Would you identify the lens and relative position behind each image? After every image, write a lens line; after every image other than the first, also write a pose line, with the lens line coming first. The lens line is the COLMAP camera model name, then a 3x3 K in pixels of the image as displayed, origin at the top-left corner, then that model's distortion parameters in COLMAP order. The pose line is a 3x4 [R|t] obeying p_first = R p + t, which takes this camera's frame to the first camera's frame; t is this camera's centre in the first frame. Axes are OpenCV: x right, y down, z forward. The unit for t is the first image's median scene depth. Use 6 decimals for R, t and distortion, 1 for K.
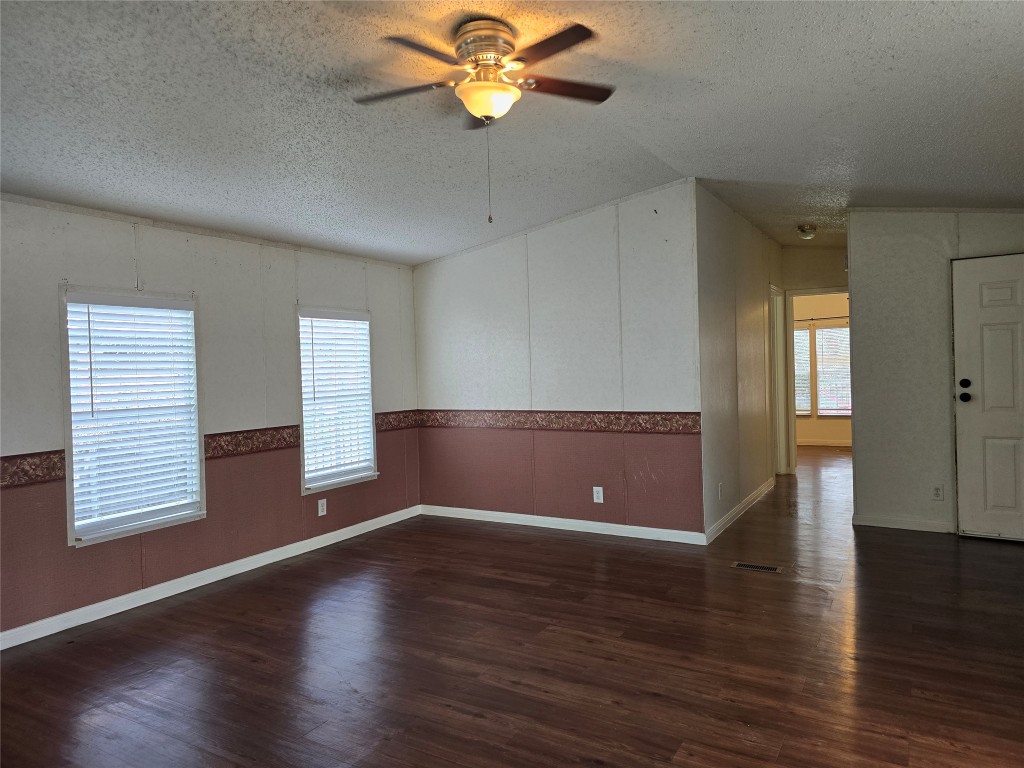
lens RADIAL K [[683.7, 0, 509.4], [0, 683.7, 376.3], [0, 0, 1]] dist [0.065594, -0.049112]
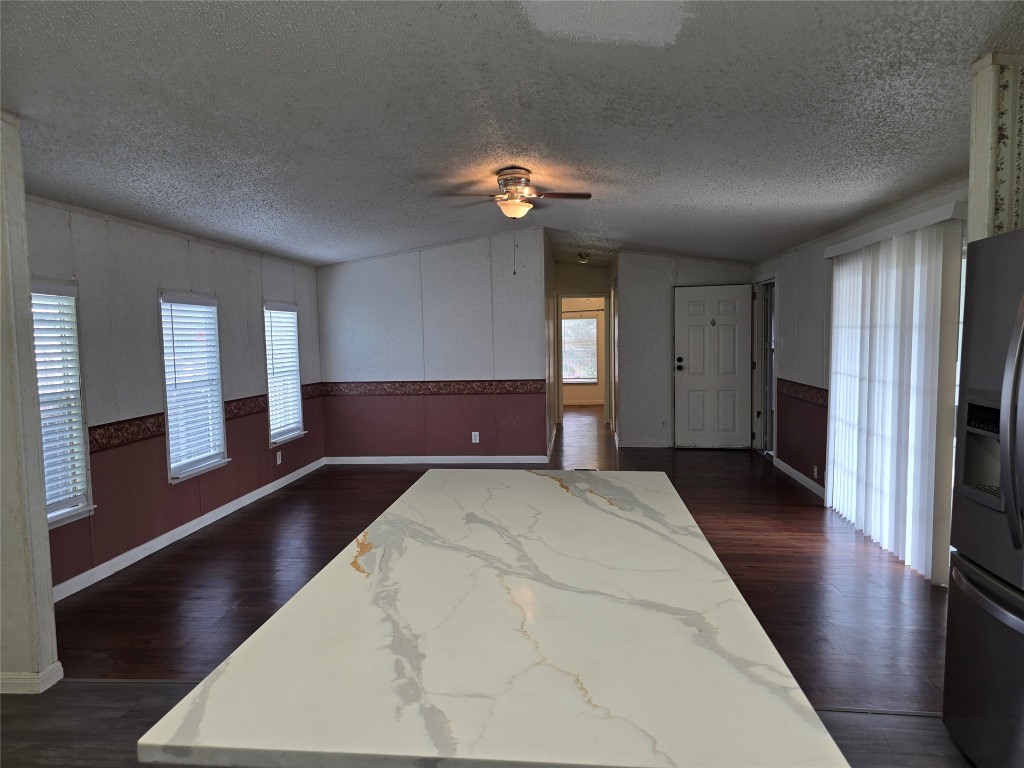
lens RADIAL K [[683.7, 0, 508.2], [0, 683.7, 386.2], [0, 0, 1]] dist [0.065594, -0.049112]
pose [[0.908796, -0.020401, 0.416741, -0.422922], [-0.000057, 0.998798, 0.049018, -0.007348], [-0.417240, -0.044571, 0.907703, -0.351733]]
